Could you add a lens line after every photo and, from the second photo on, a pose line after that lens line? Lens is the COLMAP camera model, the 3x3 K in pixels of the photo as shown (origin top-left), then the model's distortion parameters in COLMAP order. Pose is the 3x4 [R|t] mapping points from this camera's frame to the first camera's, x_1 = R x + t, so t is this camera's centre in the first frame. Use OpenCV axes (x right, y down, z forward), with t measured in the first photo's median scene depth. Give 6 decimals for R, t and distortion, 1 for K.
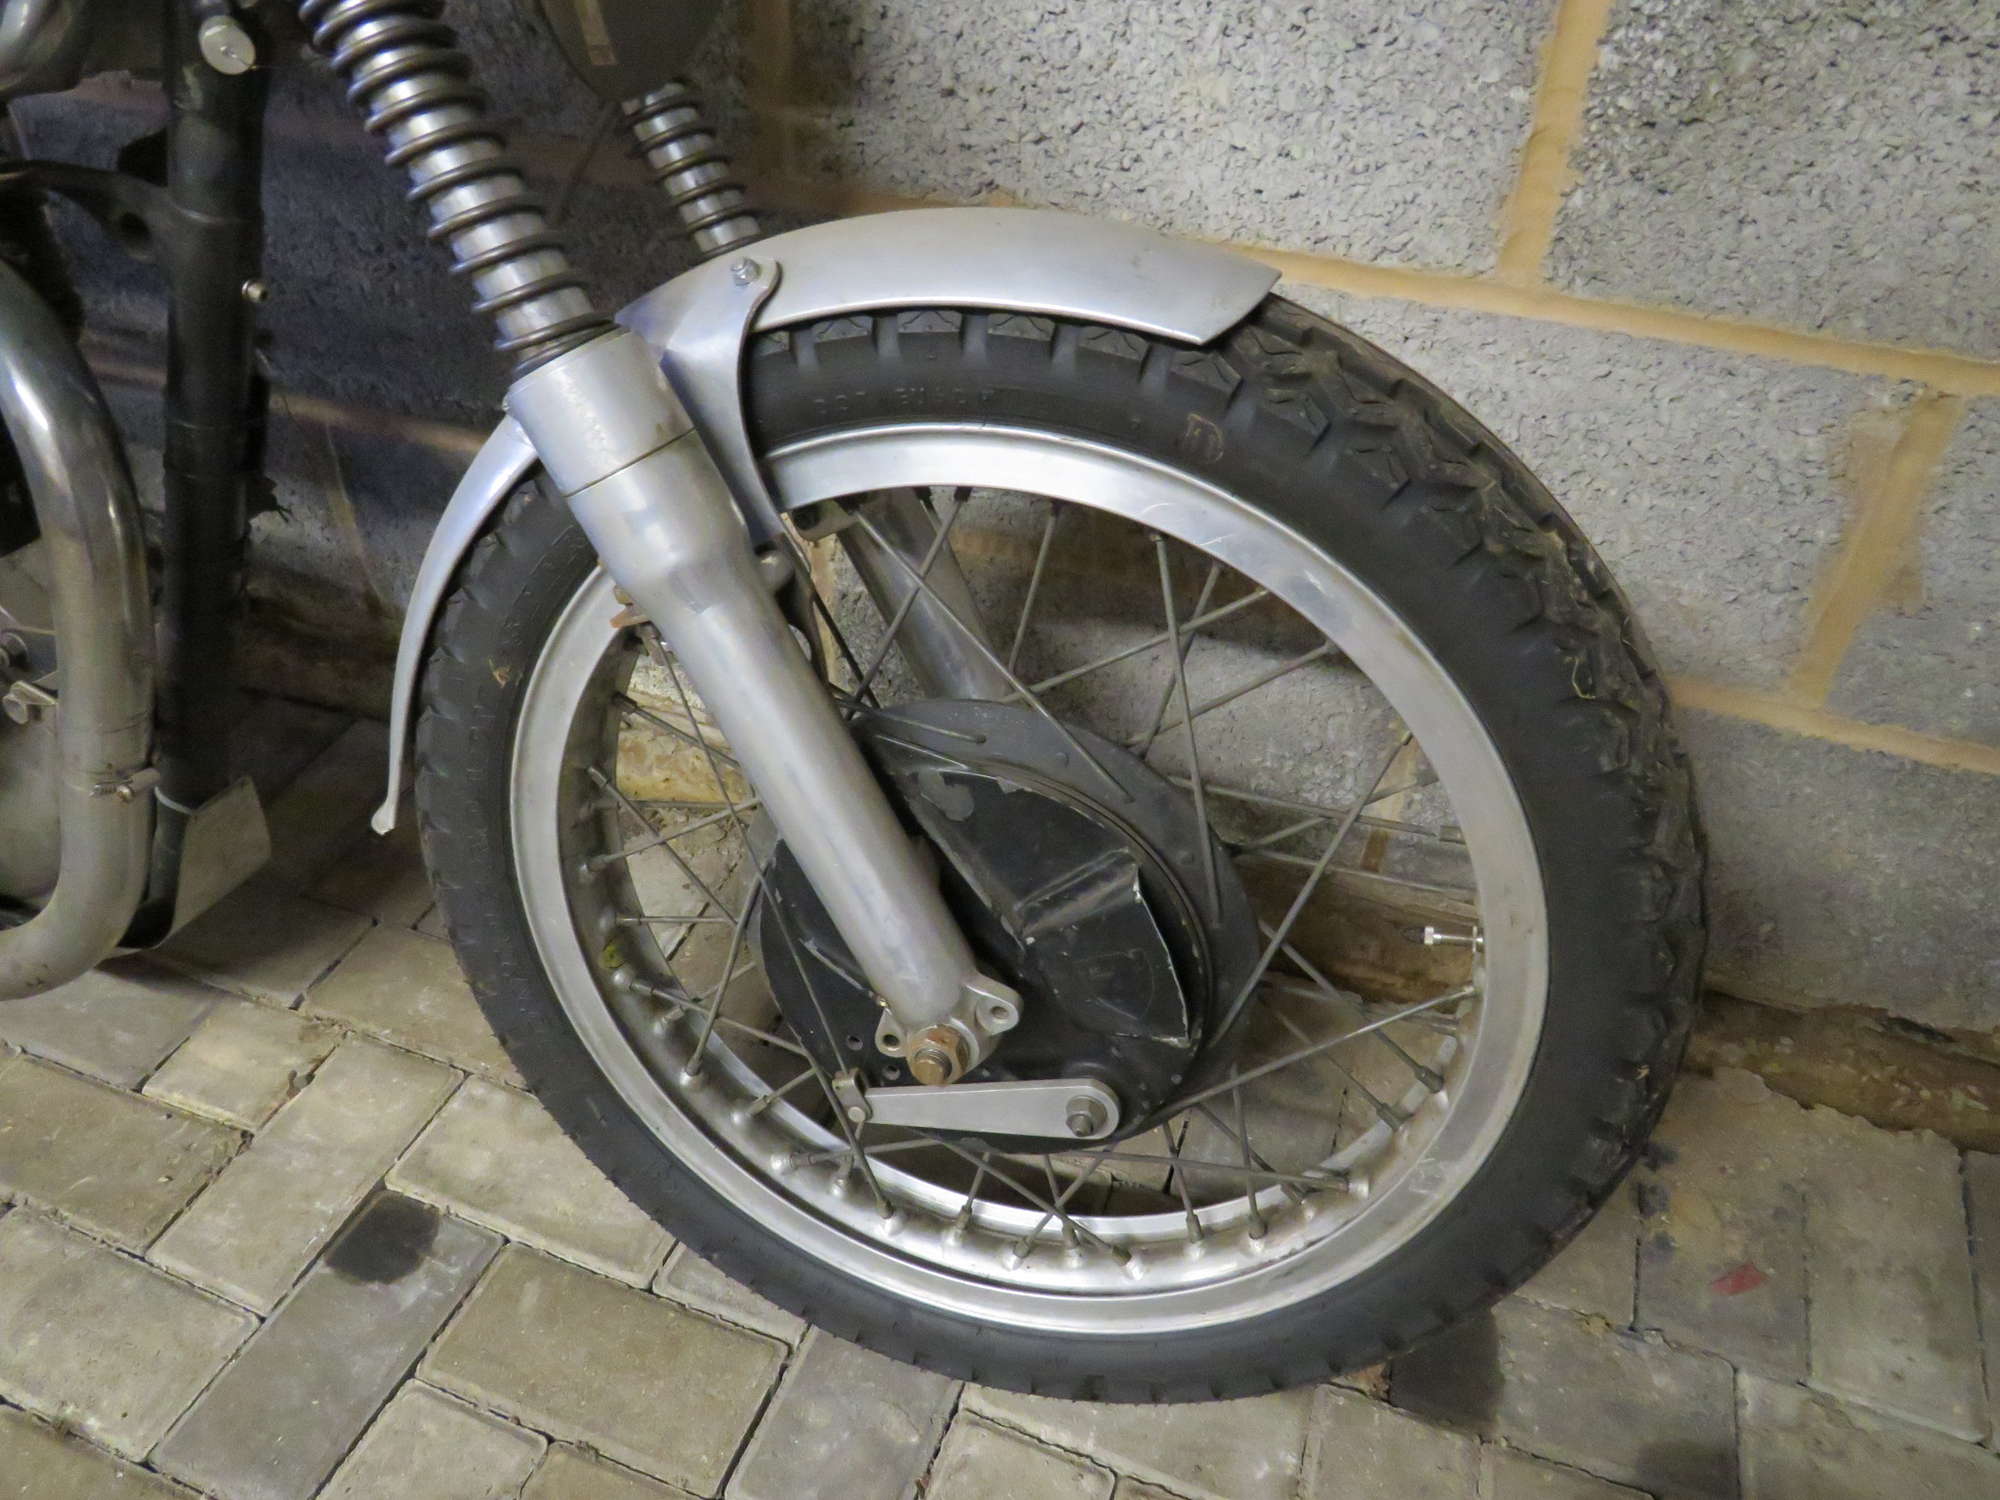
lens RADIAL K [[1406.5, 0, 991.3], [0, 1406.5, 750.5], [0, 0, 1]] dist [-0.047289, 0.027475]
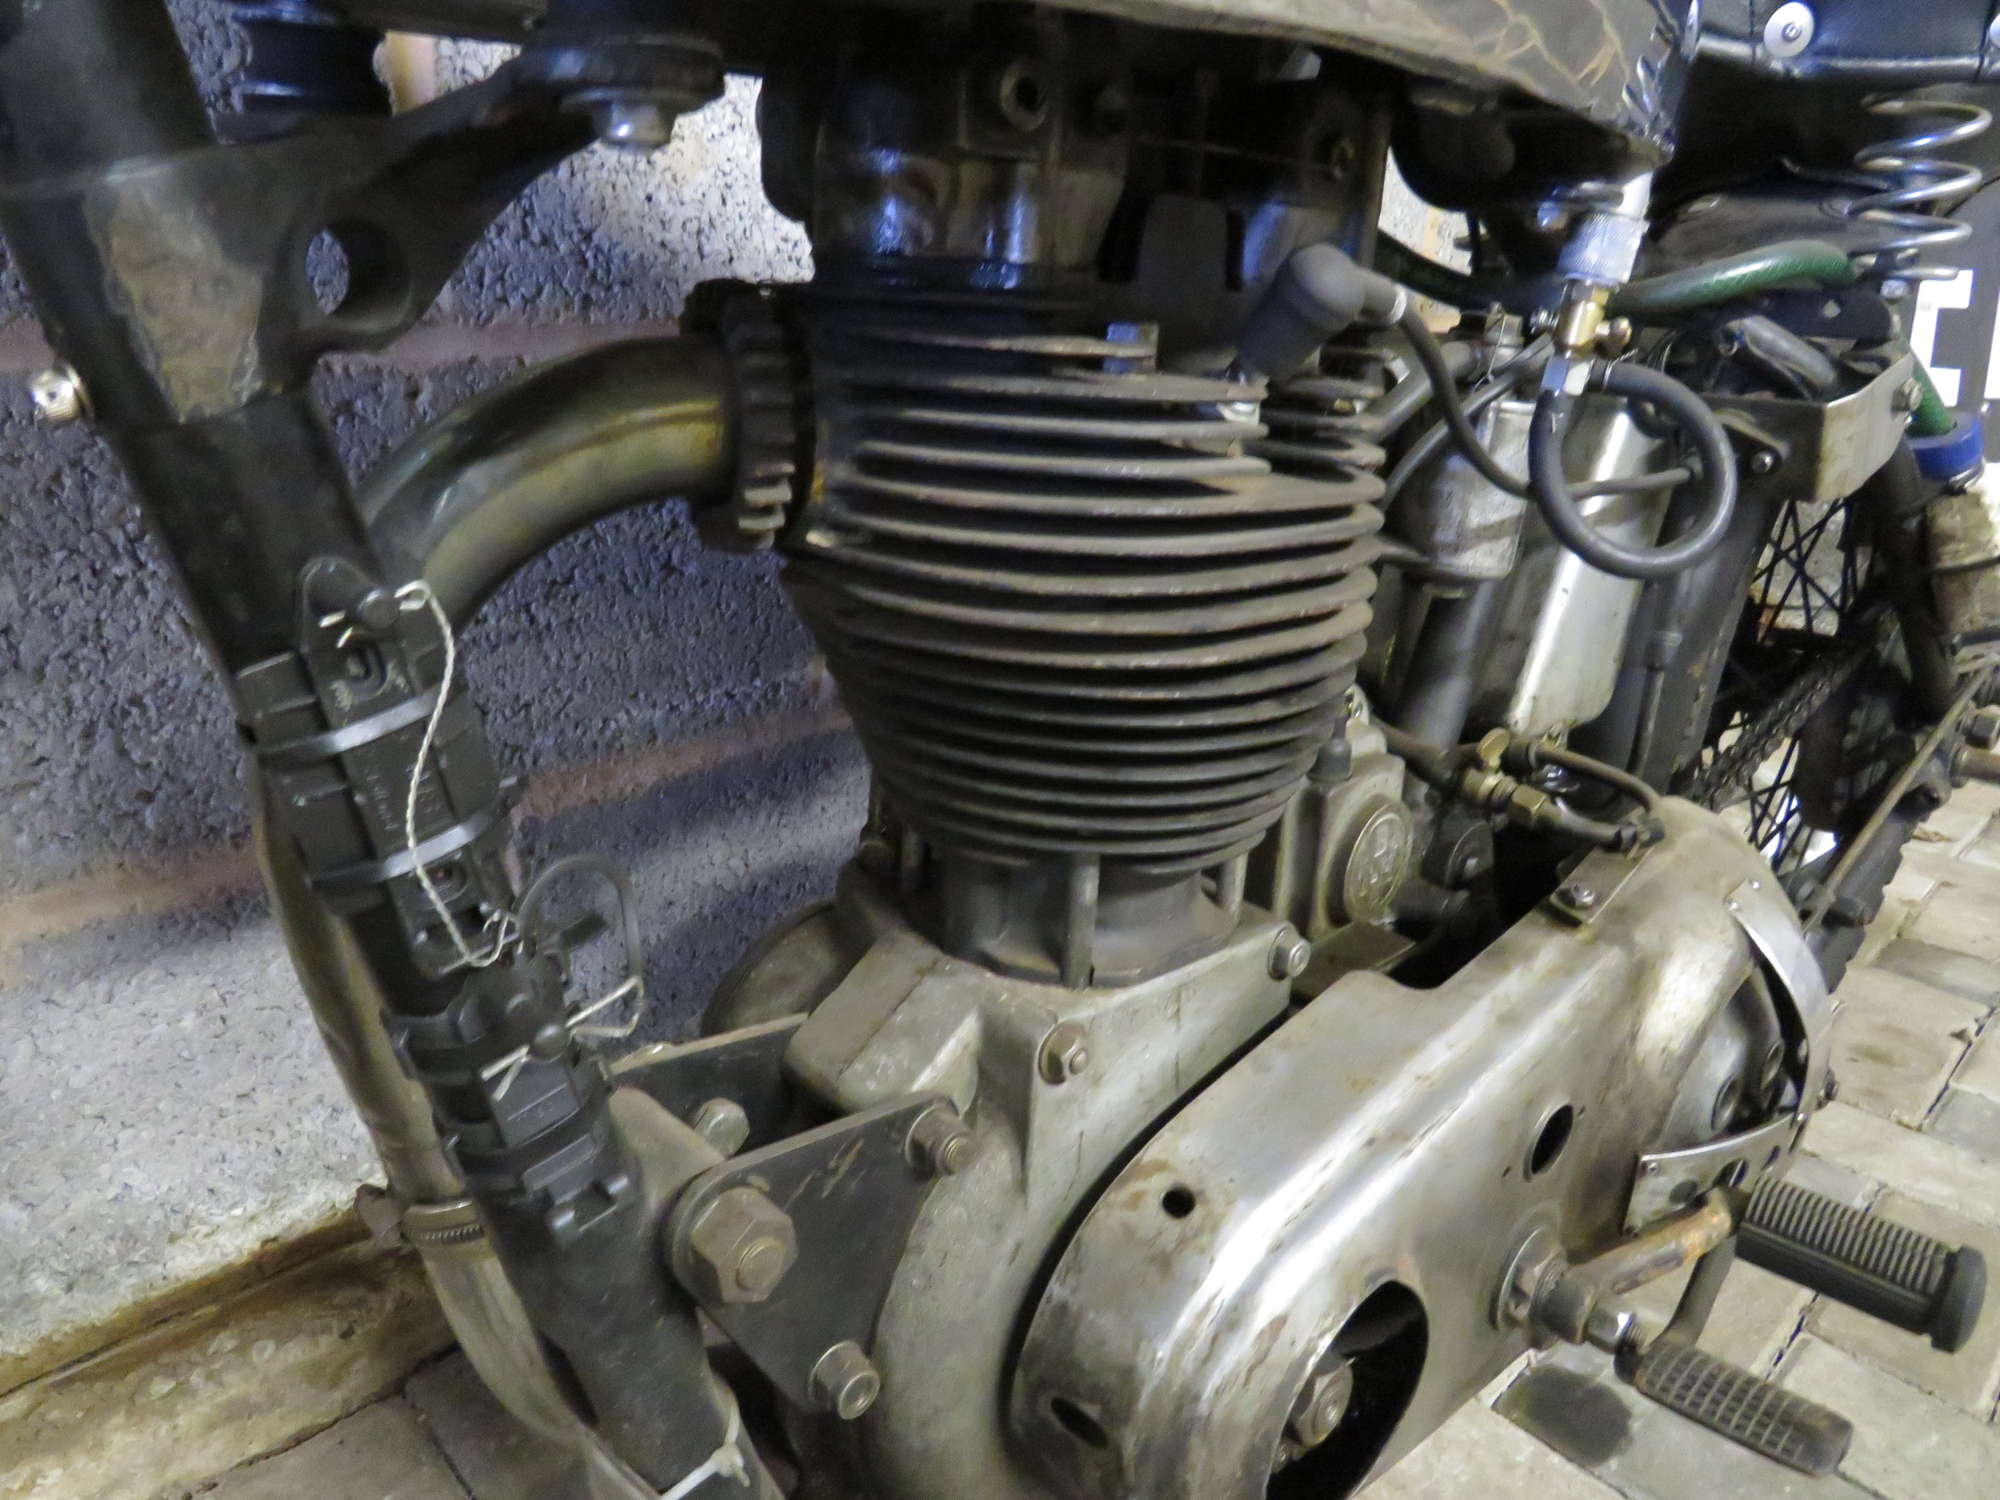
lens RADIAL K [[1406.5, 0, 1005.6], [0, 1406.5, 734.9], [0, 0, 1]] dist [-0.047289, 0.027475]
pose [[0.418910, -0.328154, 0.846658, -1.206477], [0.513761, 0.854473, 0.076983, -0.266831], [-0.748708, 0.402731, 0.526540, 0.648264]]
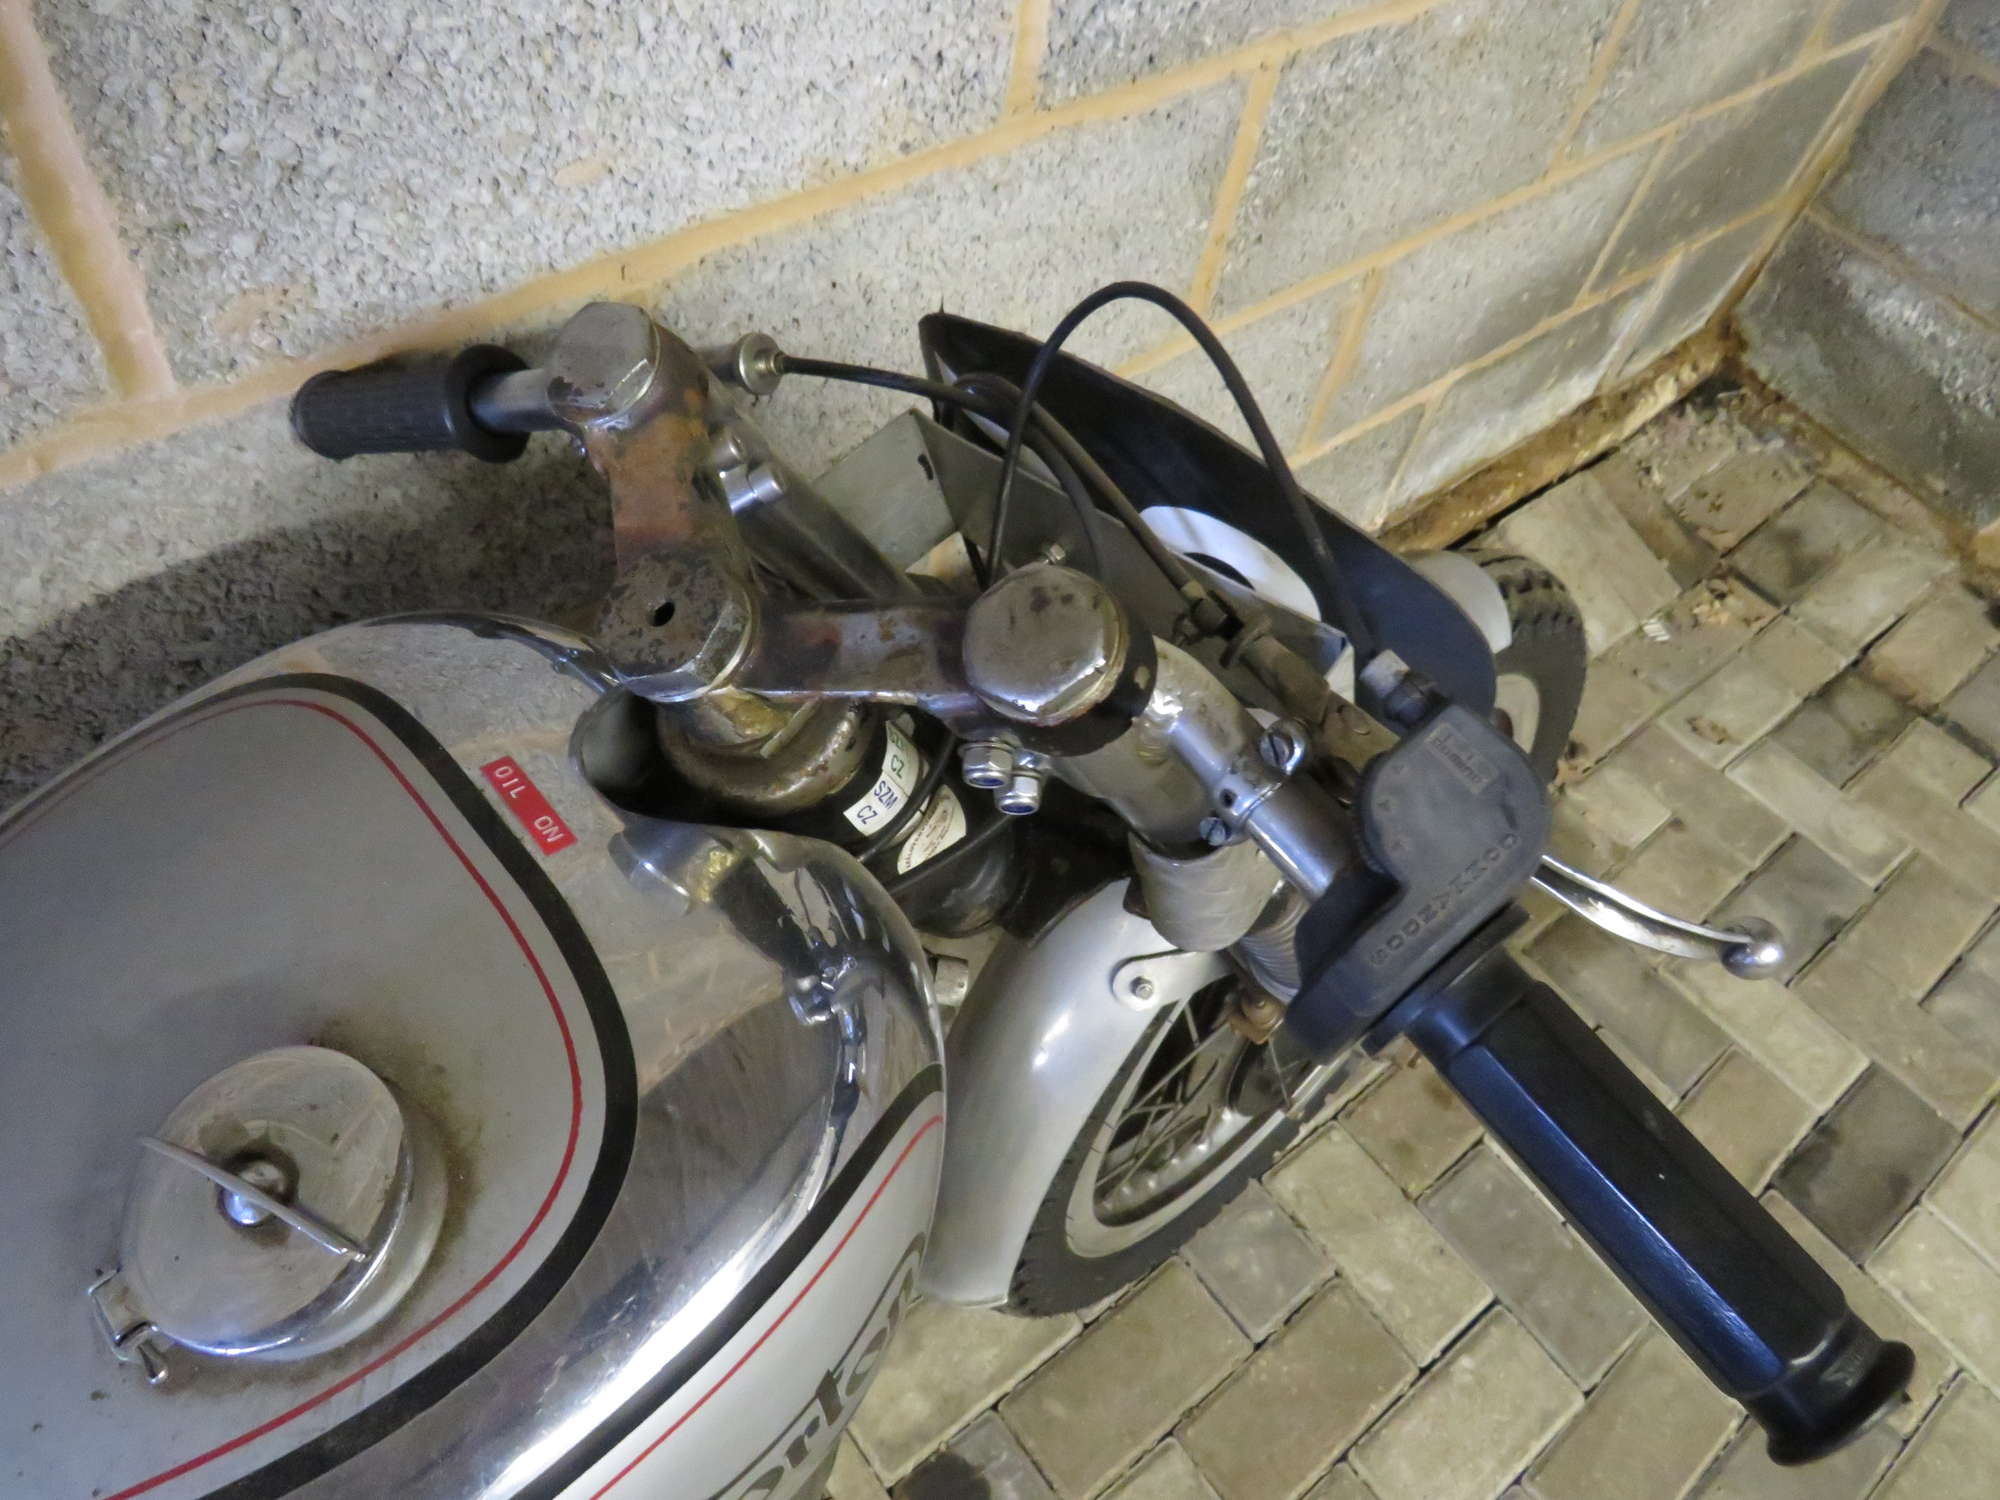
lens RADIAL K [[1406.5, 0, 1002.1], [0, 1406.5, 735.5], [0, 0, 1]] dist [-0.047289, 0.027475]
pose [[0.520323, -0.667980, 0.532040, -0.618261], [0.416160, 0.742375, 0.525061, -0.750806], [-0.745704, -0.051788, 0.664262, 0.215165]]
